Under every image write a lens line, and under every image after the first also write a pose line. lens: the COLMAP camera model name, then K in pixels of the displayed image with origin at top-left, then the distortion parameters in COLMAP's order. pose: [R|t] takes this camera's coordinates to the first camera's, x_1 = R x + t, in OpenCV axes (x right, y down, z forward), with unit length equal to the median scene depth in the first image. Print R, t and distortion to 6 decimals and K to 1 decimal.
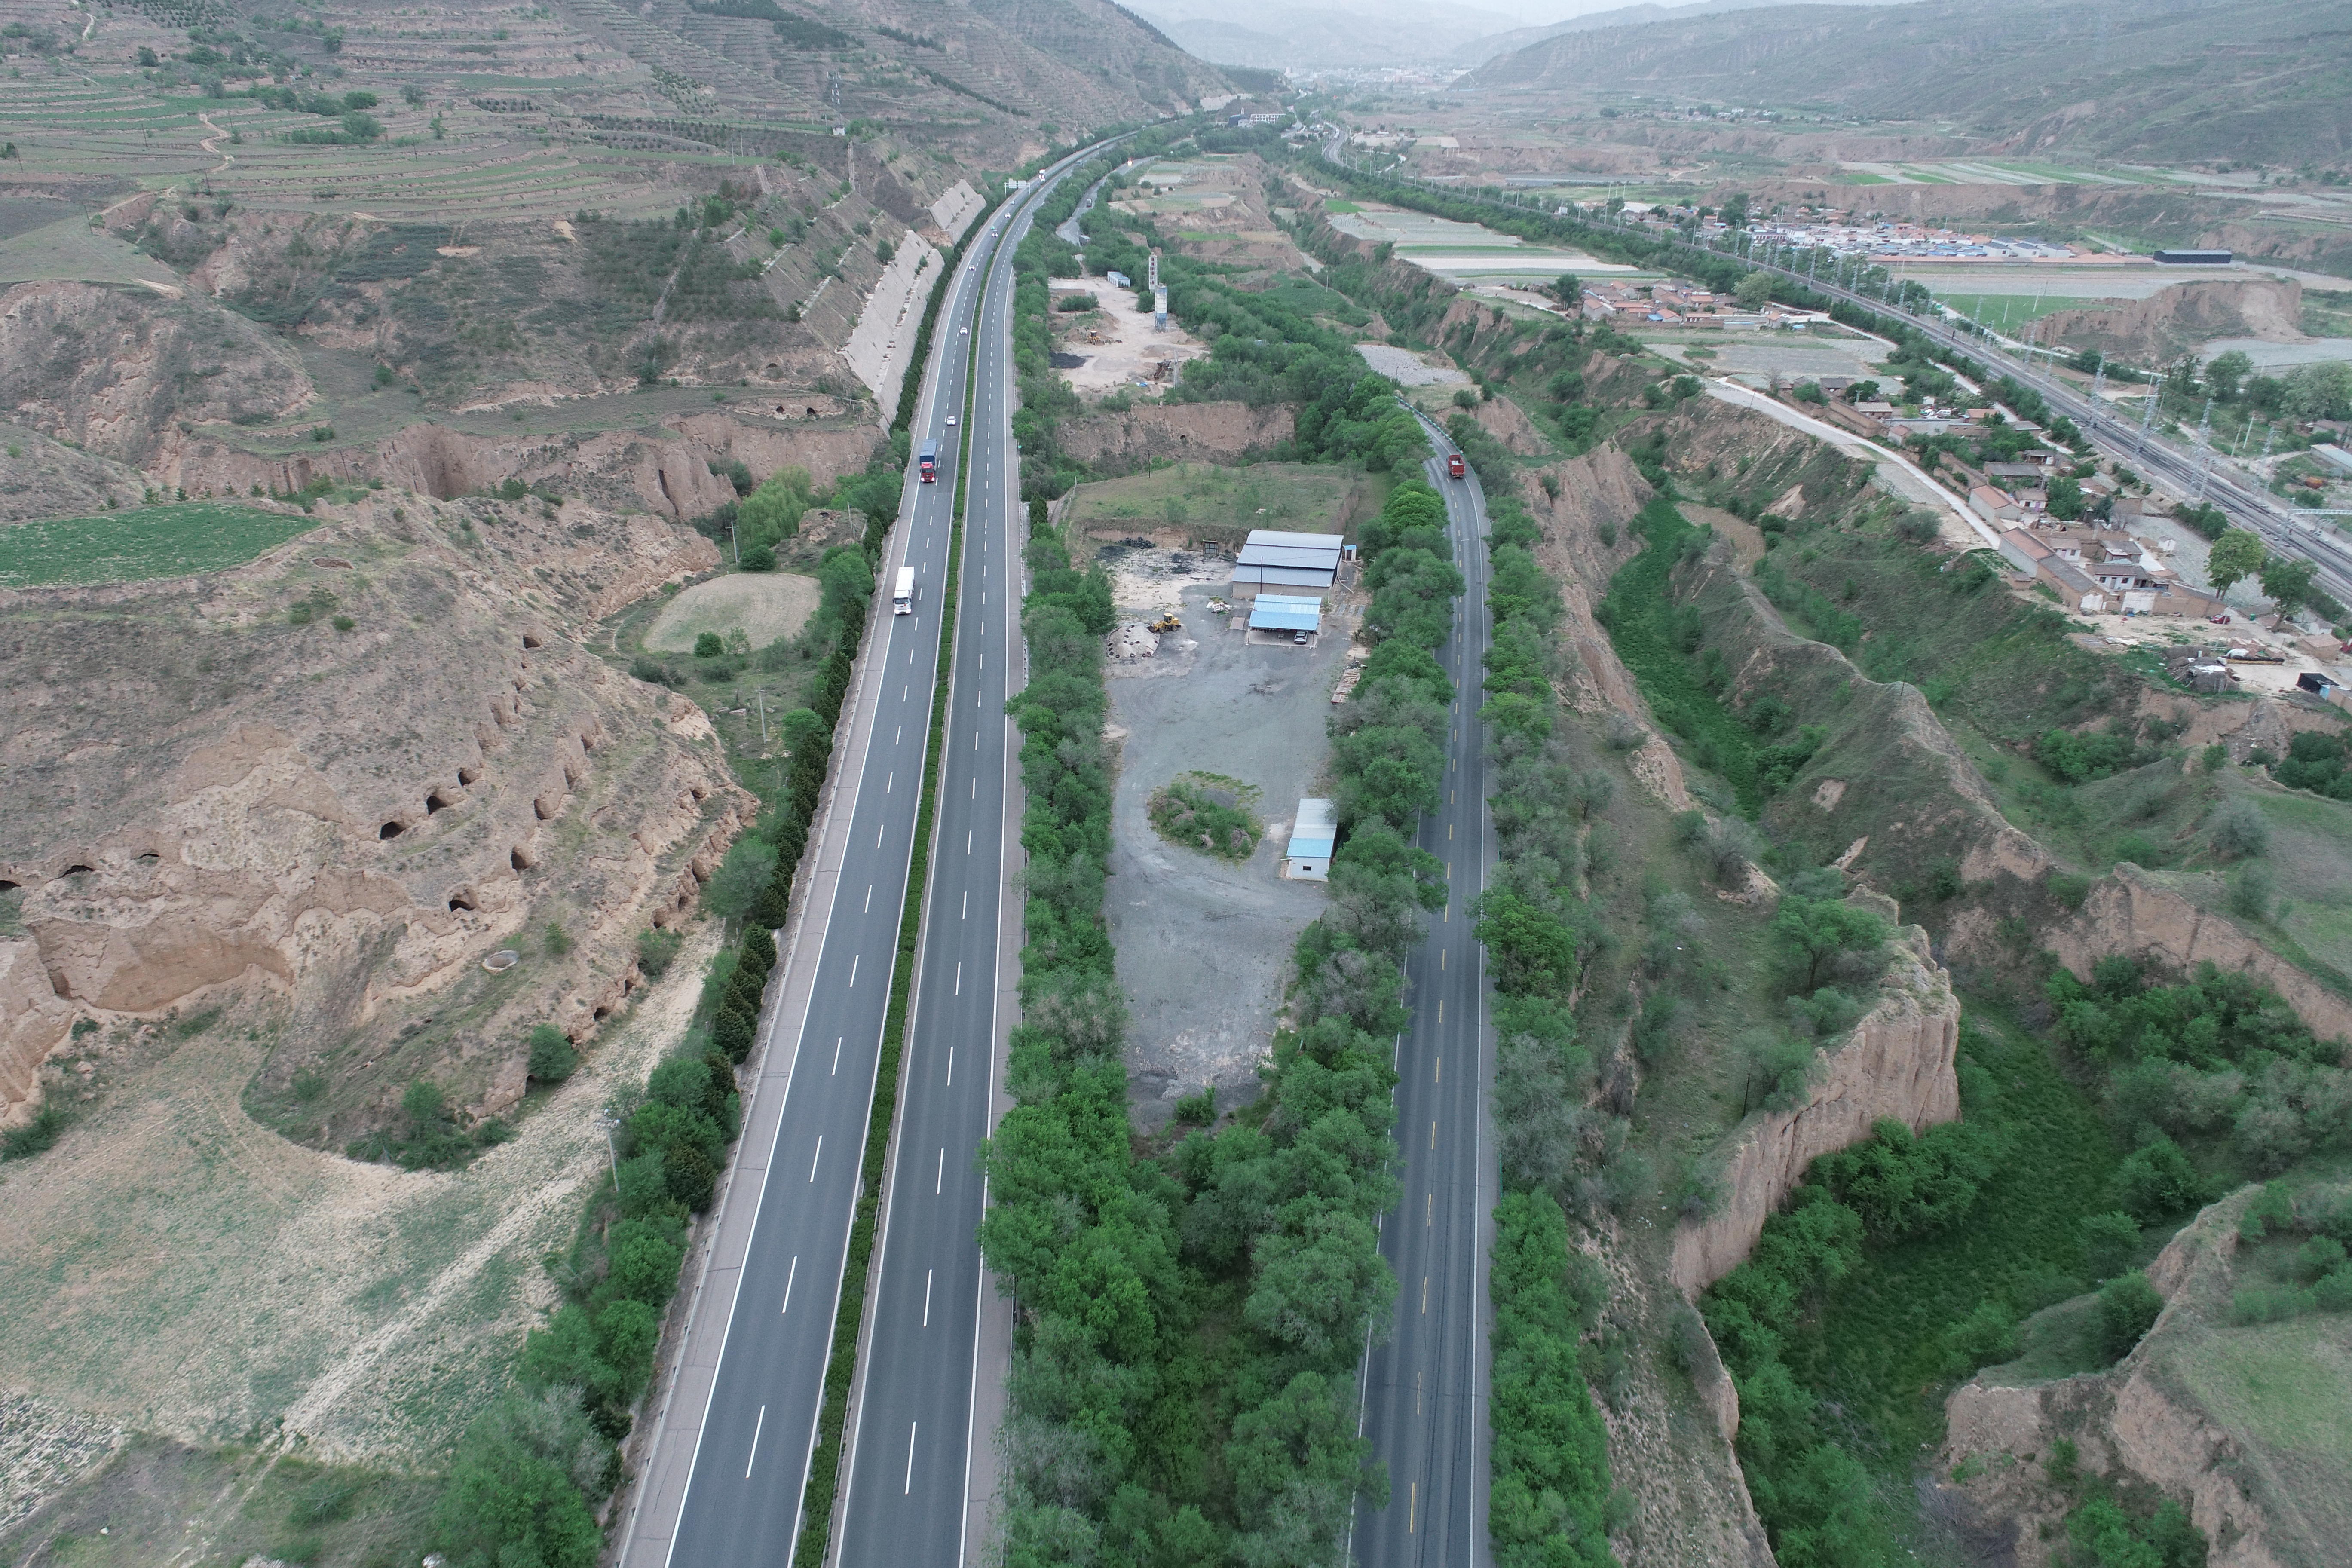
lens RADIAL K [[1618.2, 0, 1176.0], [0, 1618.2, 784.0], [0, 0, 1]] dist [-0.002868, 0.007899]
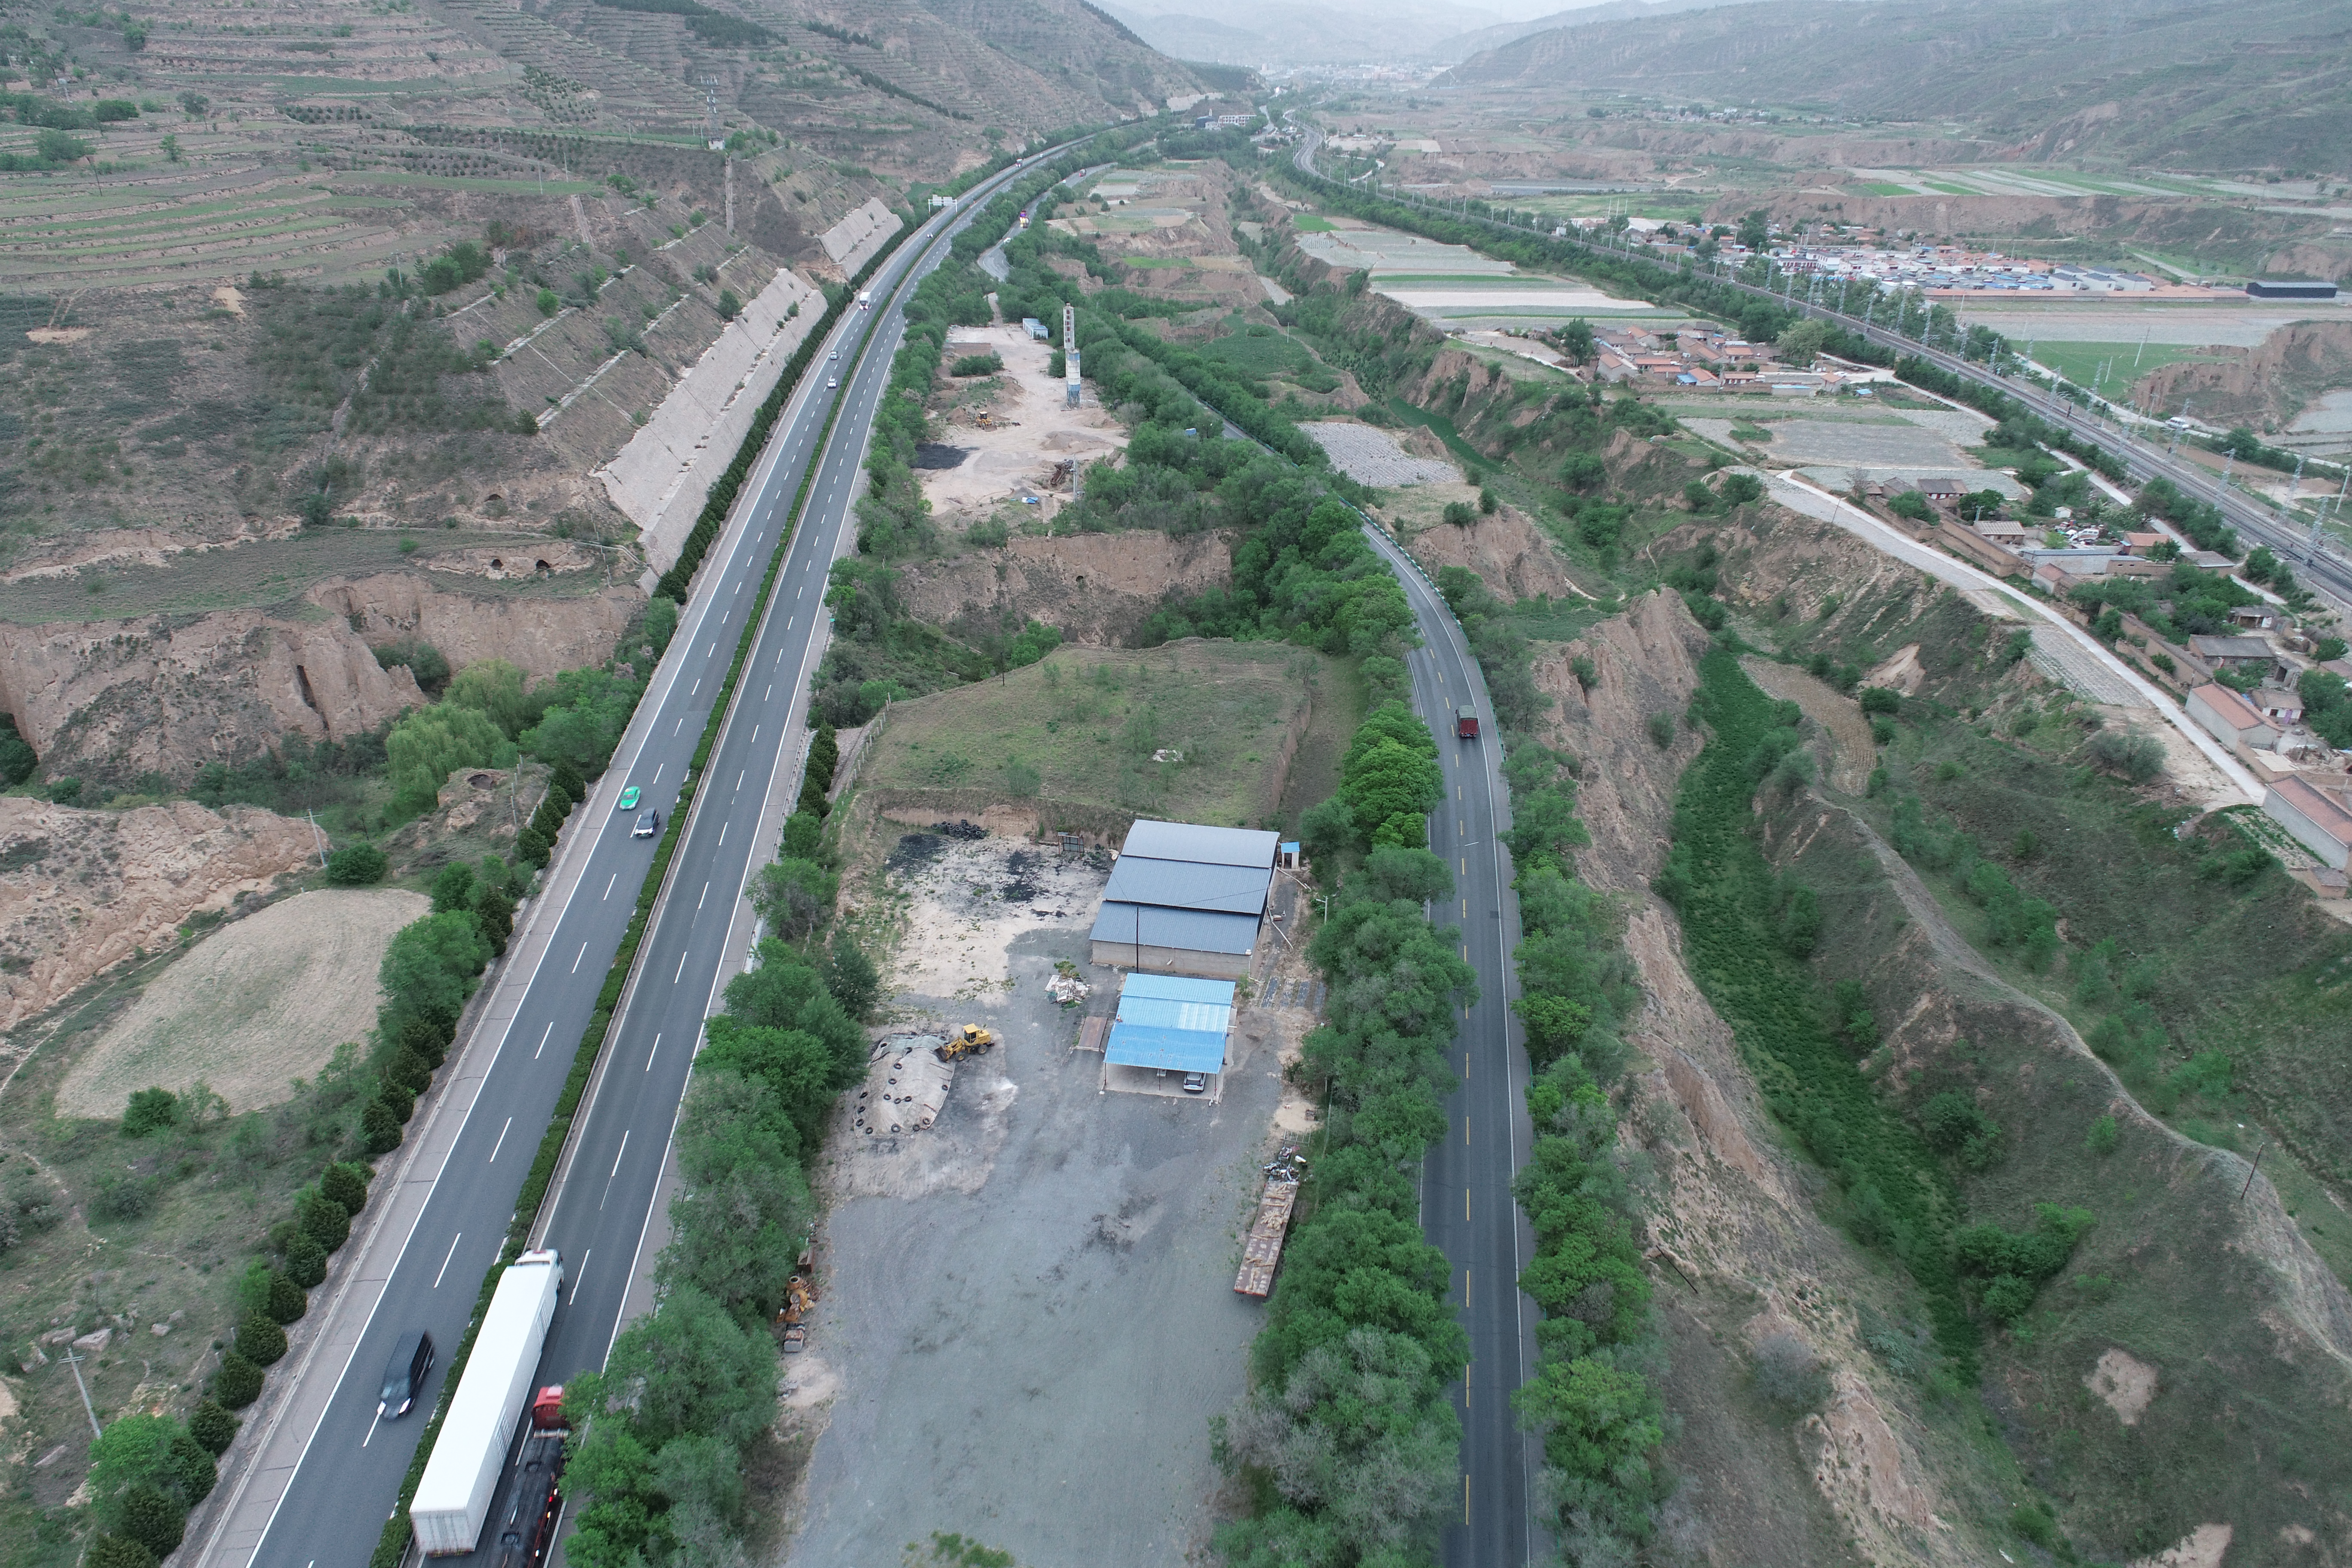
lens RADIAL K [[1618.2, 0, 1176.0], [0, 1618.2, 784.0], [0, 0, 1]] dist [-0.002868, 0.007899]
pose [[0.999935, -0.003860, 0.010700, 0.040417], [0.003835, 0.999990, 0.002350, -0.123203], [-0.010709, -0.002309, 0.999940, 0.262517]]
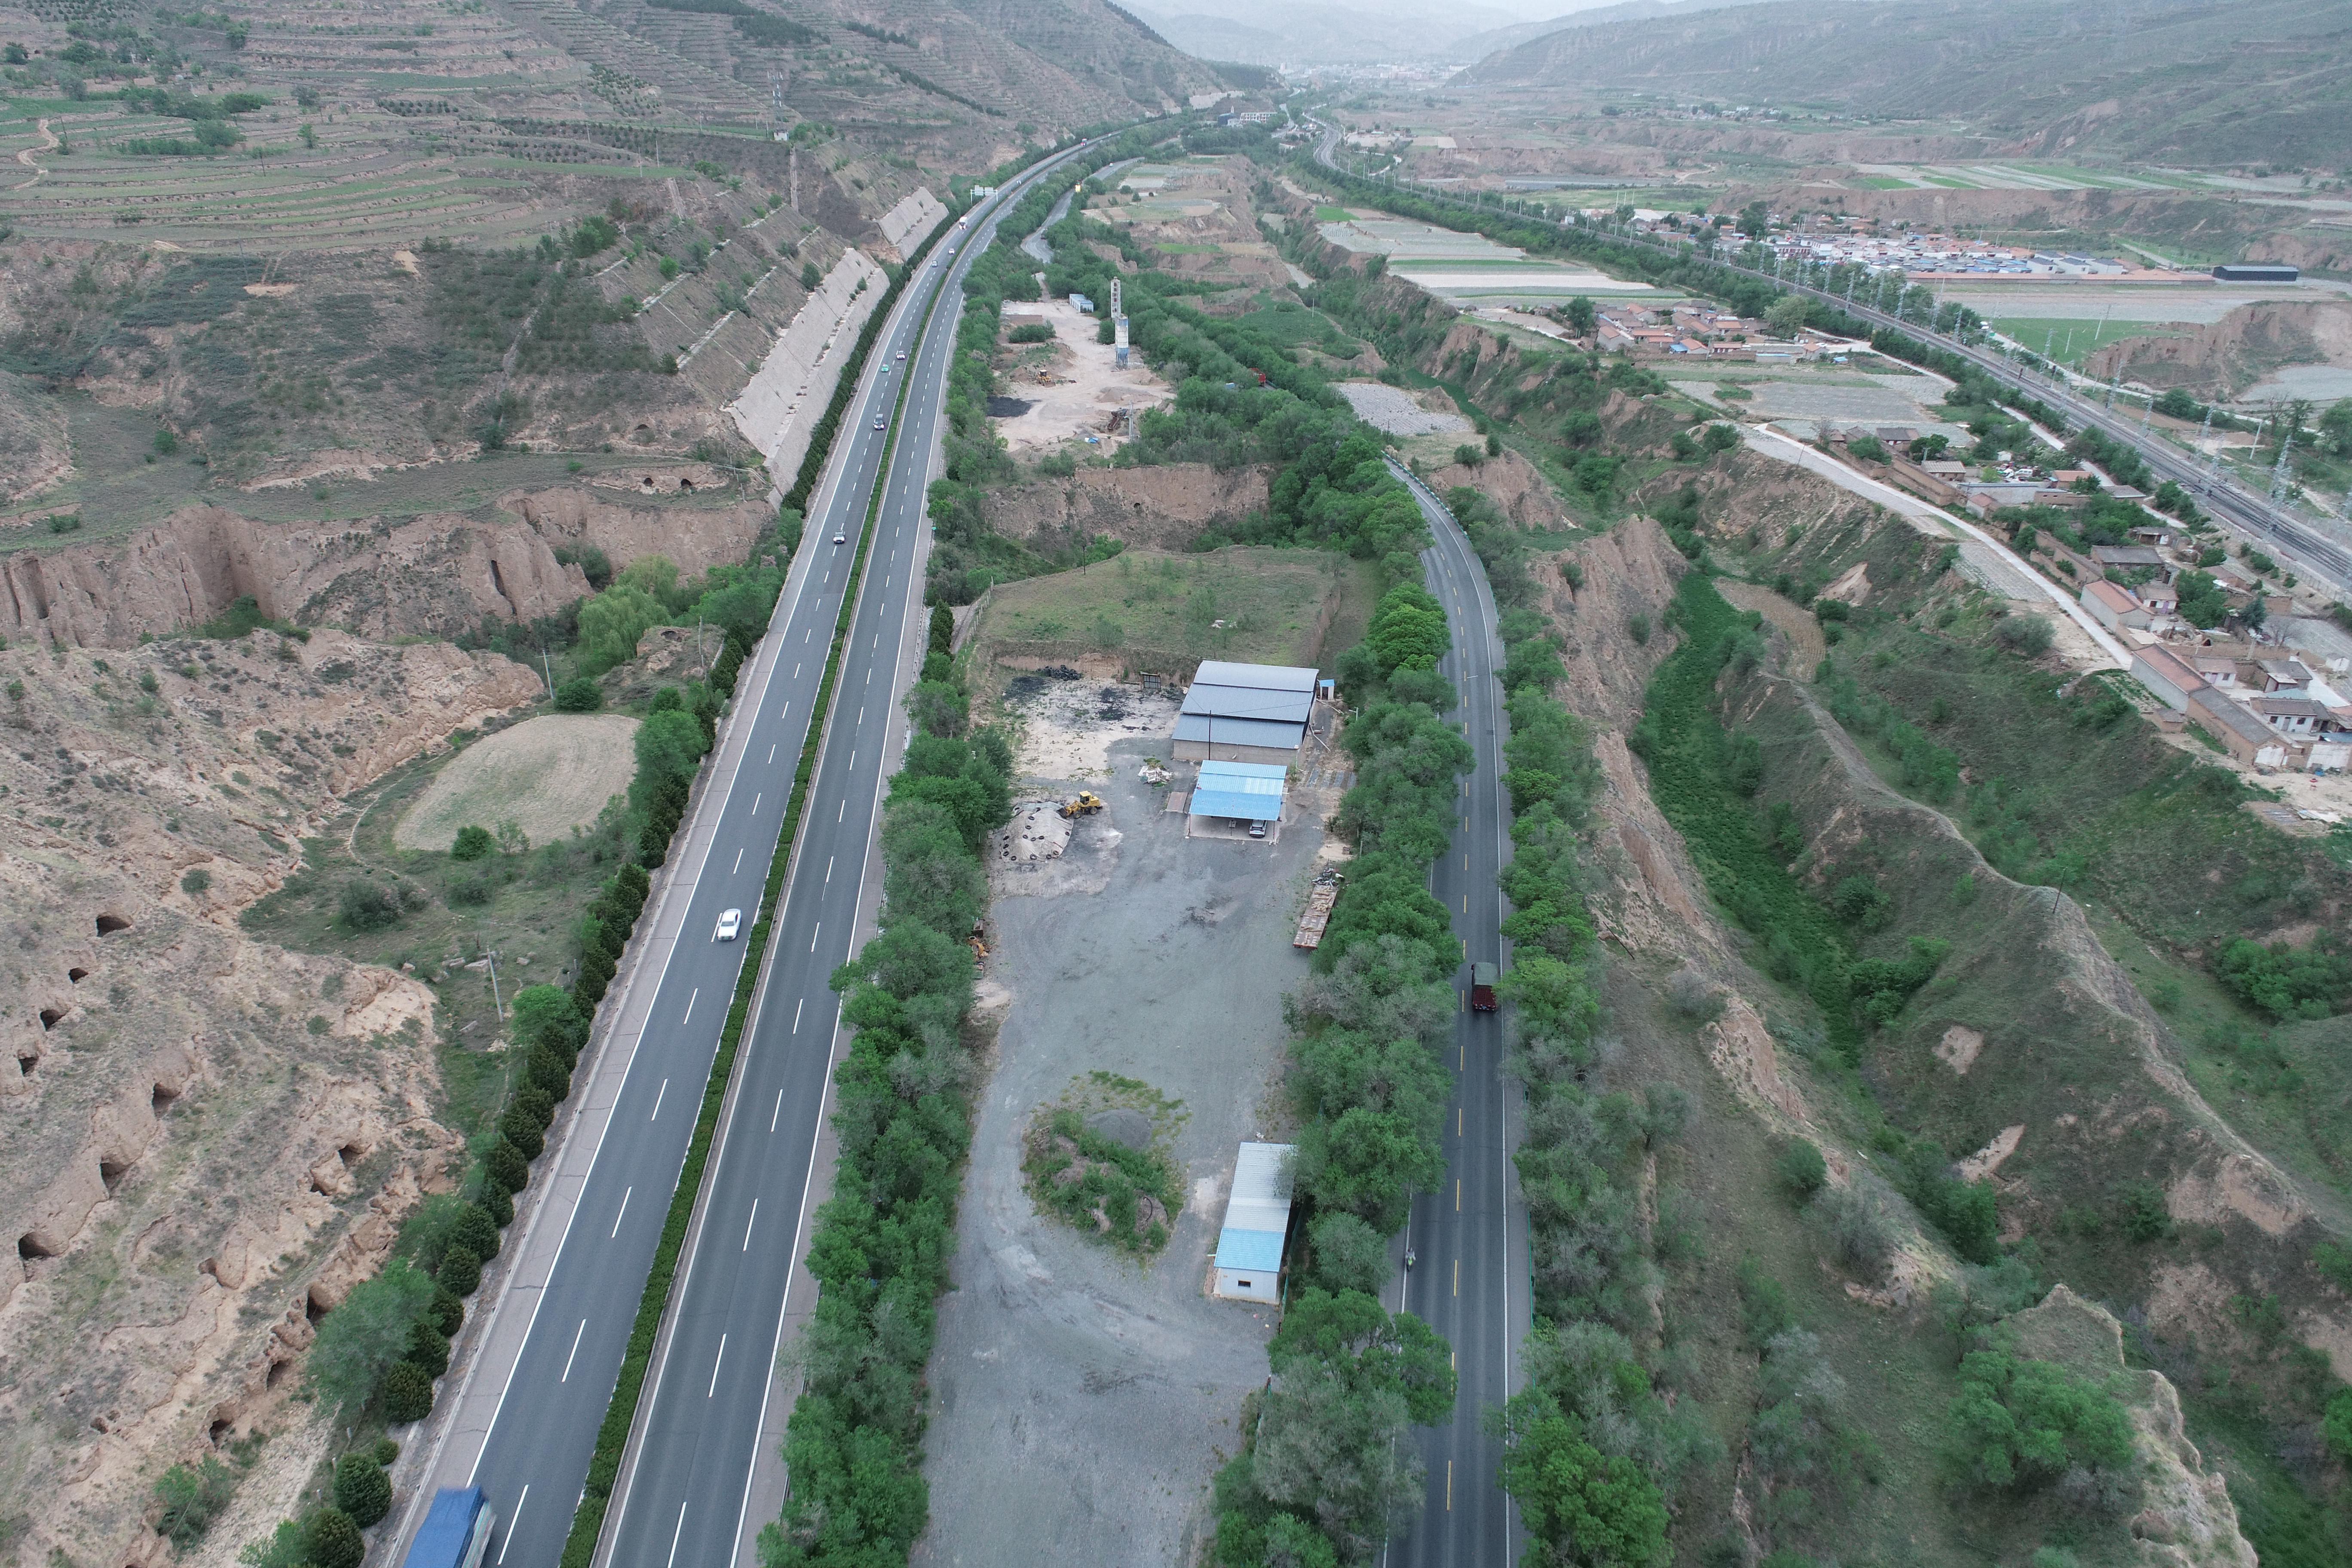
lens RADIAL K [[1618.2, 0, 1176.0], [0, 1618.2, 784.0], [0, 0, 1]] dist [-0.002868, 0.007899]
pose [[0.999998, -0.000006, 0.002059, 0.023285], [0.000001, 0.999997, 0.002384, -0.070489], [-0.002059, -0.002384, 0.999995, 0.150198]]
